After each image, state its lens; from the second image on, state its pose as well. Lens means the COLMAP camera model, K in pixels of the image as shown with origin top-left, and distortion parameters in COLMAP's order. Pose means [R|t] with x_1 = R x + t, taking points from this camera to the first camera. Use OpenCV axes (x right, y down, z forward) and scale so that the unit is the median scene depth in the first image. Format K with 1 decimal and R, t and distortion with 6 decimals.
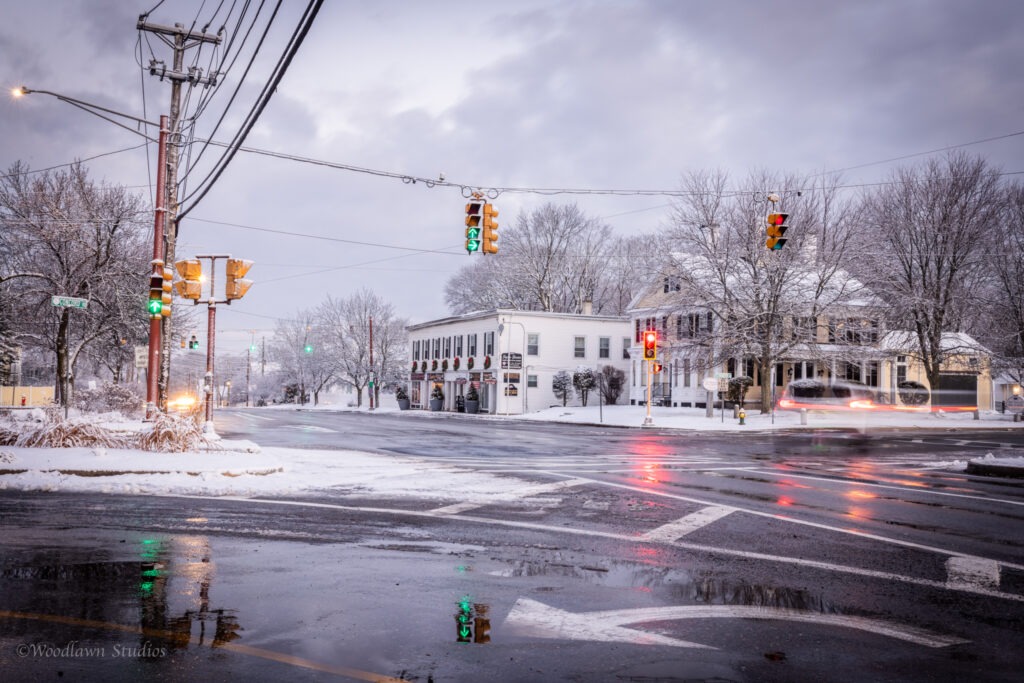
lens RADIAL K [[921.1, 0, 512.0], [0, 921.1, 341.5], [0, 0, 1]] dist [-0.000870, -0.002246]
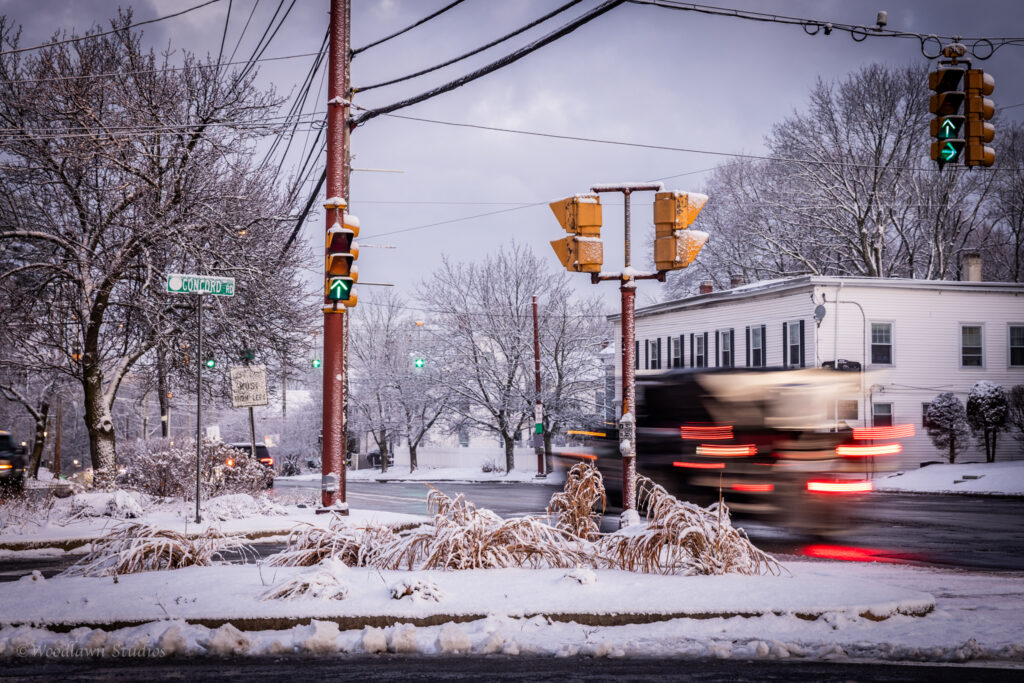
lens RADIAL K [[1779.9, 0, 512.6], [0, 1779.9, 320.8], [0, 0, 1]] dist [0.006251, -0.098229]
pose [[0.998431, -0.025882, -0.049647, -0.135133], [0.025370, 0.999619, -0.010914, -0.003691], [0.049911, 0.009637, 0.998707, 0.003448]]
